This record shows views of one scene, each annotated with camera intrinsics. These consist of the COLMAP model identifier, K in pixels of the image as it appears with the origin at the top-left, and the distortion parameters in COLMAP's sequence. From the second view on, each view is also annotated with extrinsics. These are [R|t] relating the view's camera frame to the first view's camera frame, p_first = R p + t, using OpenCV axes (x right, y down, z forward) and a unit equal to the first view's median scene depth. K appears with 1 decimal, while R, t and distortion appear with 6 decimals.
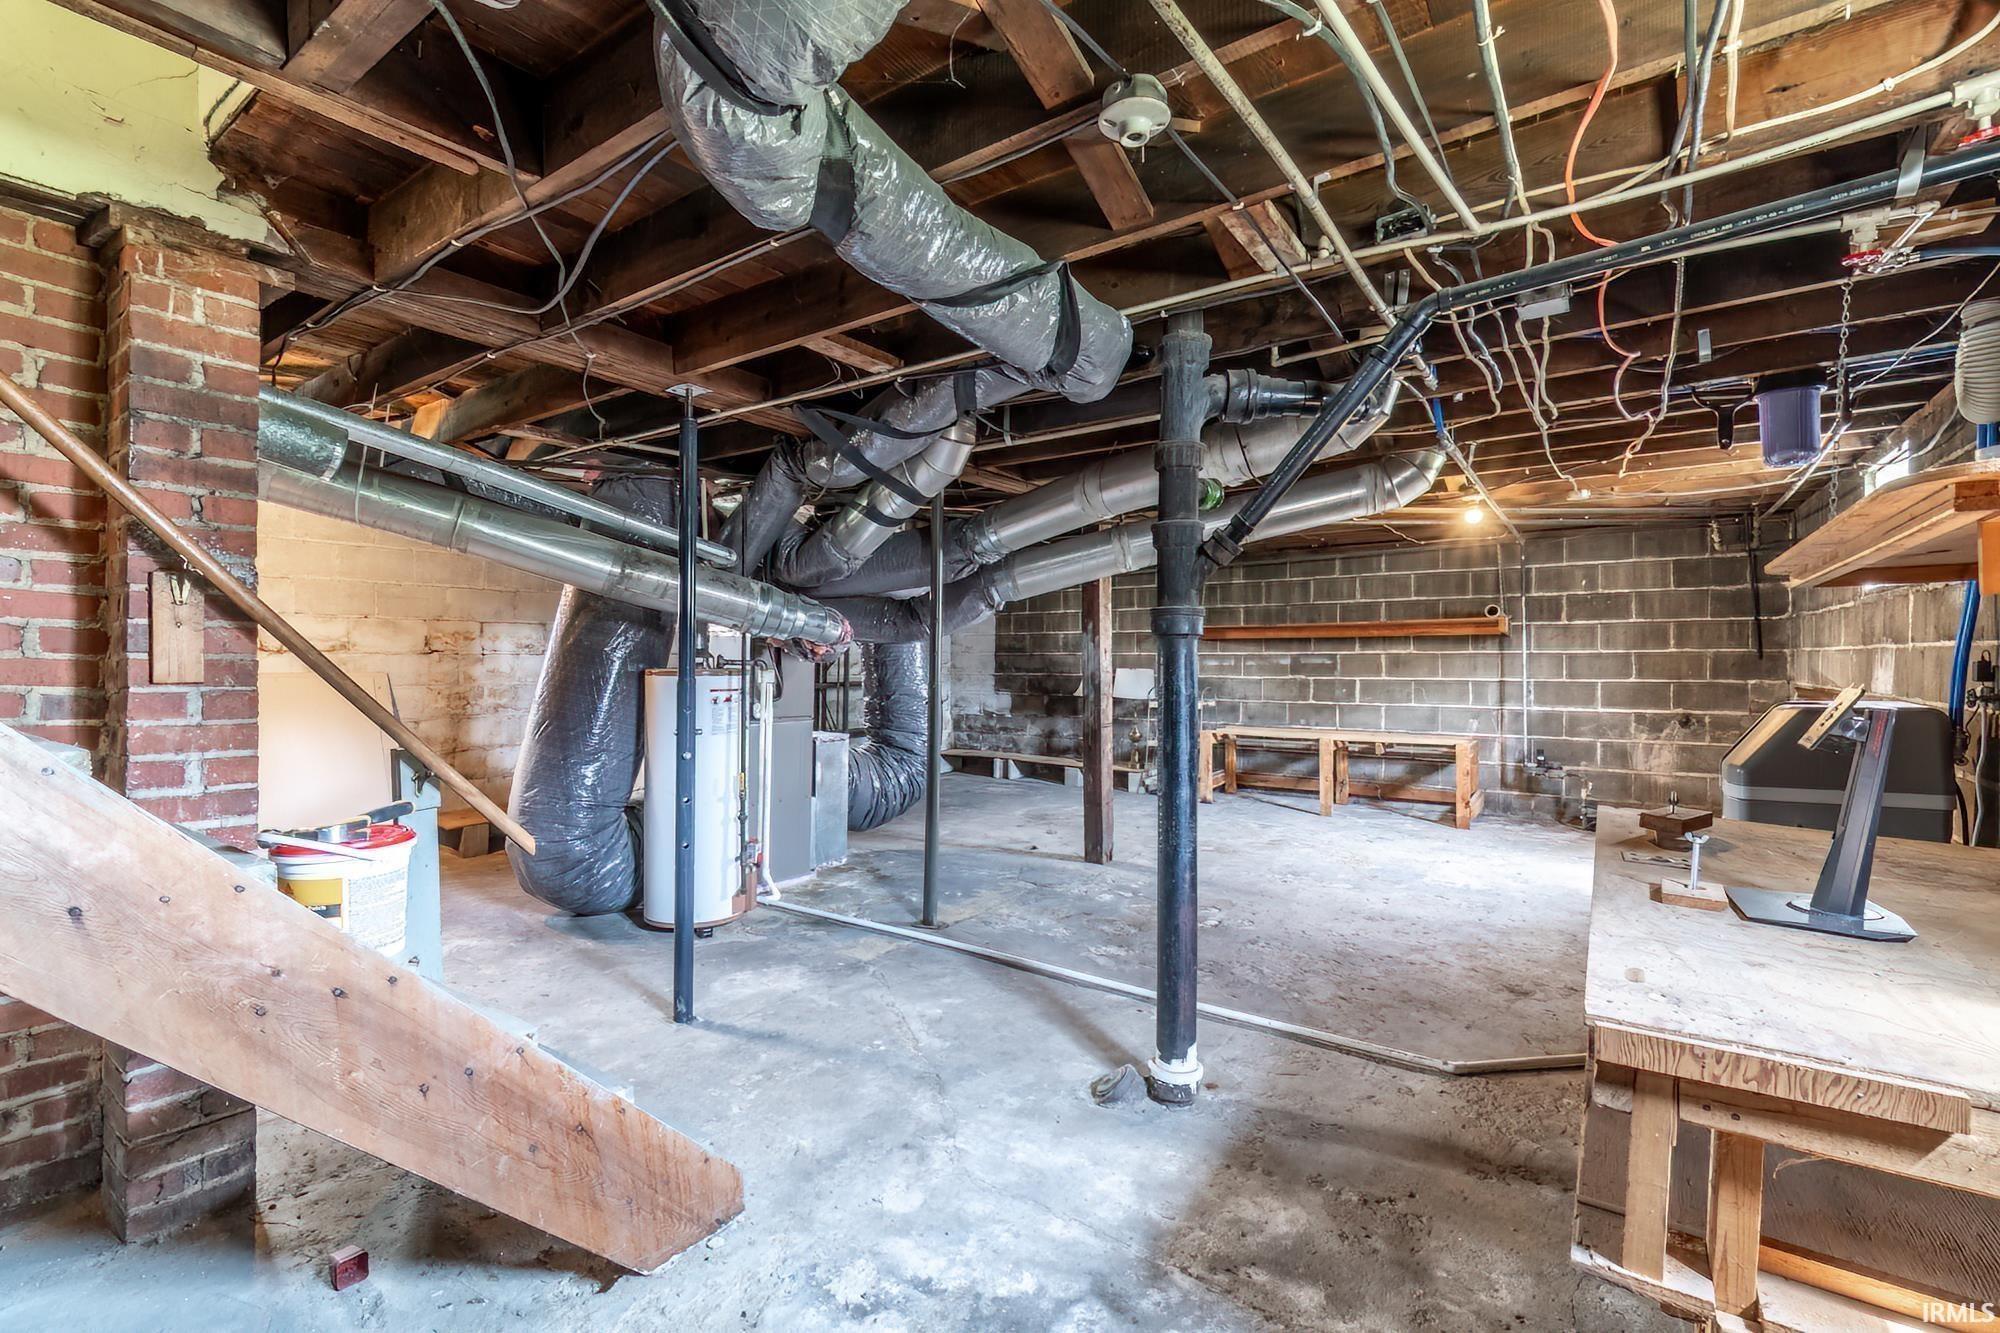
lens RADIAL K [[878.6, 0, 996.7], [0, 878.6, 660.3], [0, 0, 1]] dist [0.001121, 0.000308]
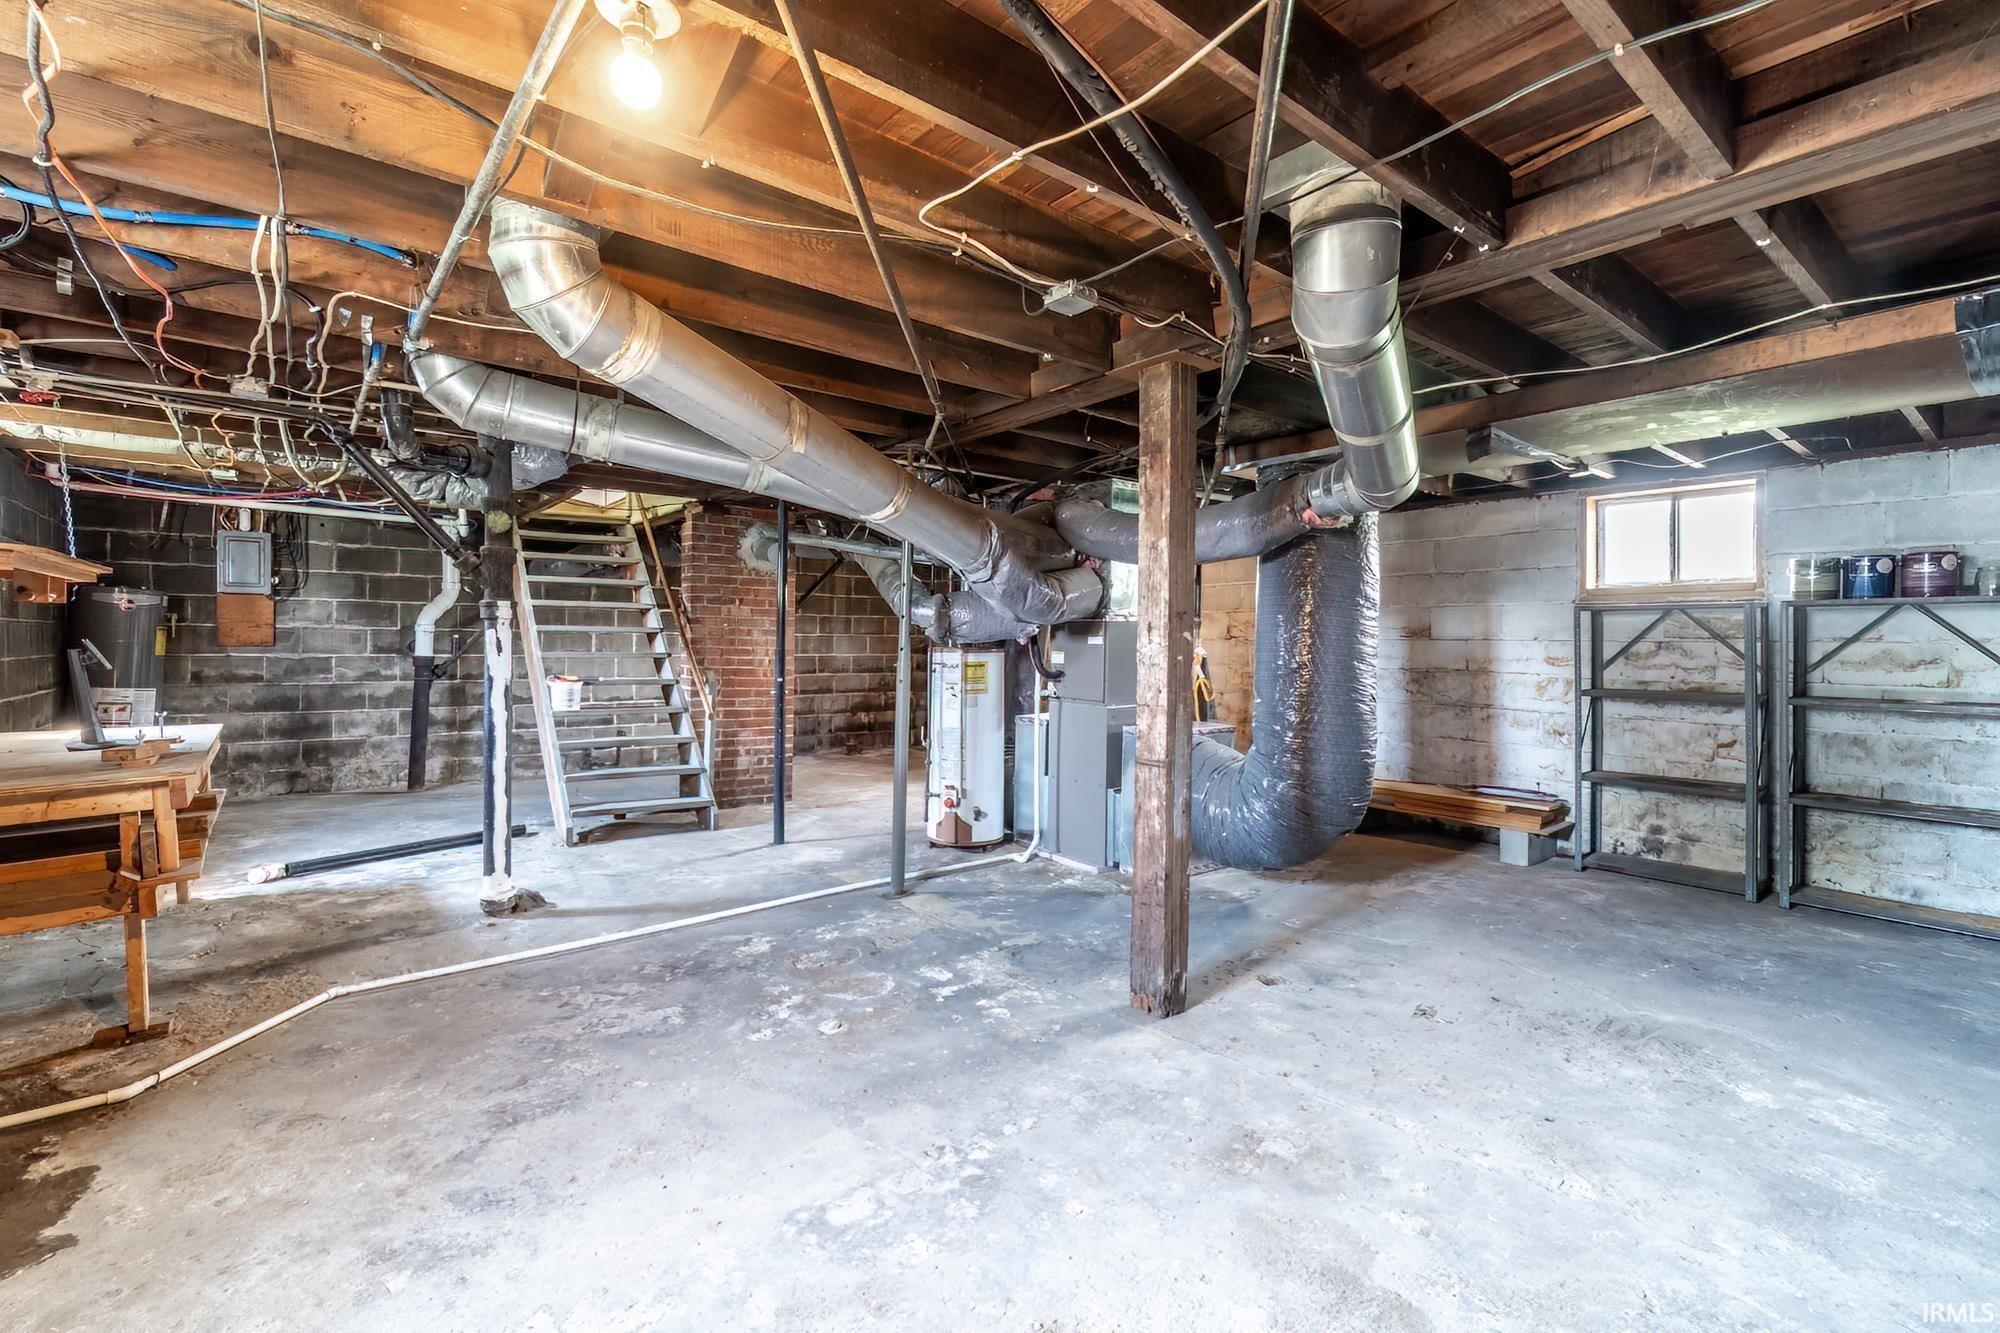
lens RADIAL K [[878.6, 0, 996.7], [0, 878.6, 660.3], [0, 0, 1]] dist [0.001121, 0.000308]
pose [[-0.277482, 0.023432, -0.960445, 0.783431], [-0.008073, 0.999610, 0.026719, -0.011560], [0.960697, 0.015168, -0.277185, 1.209414]]
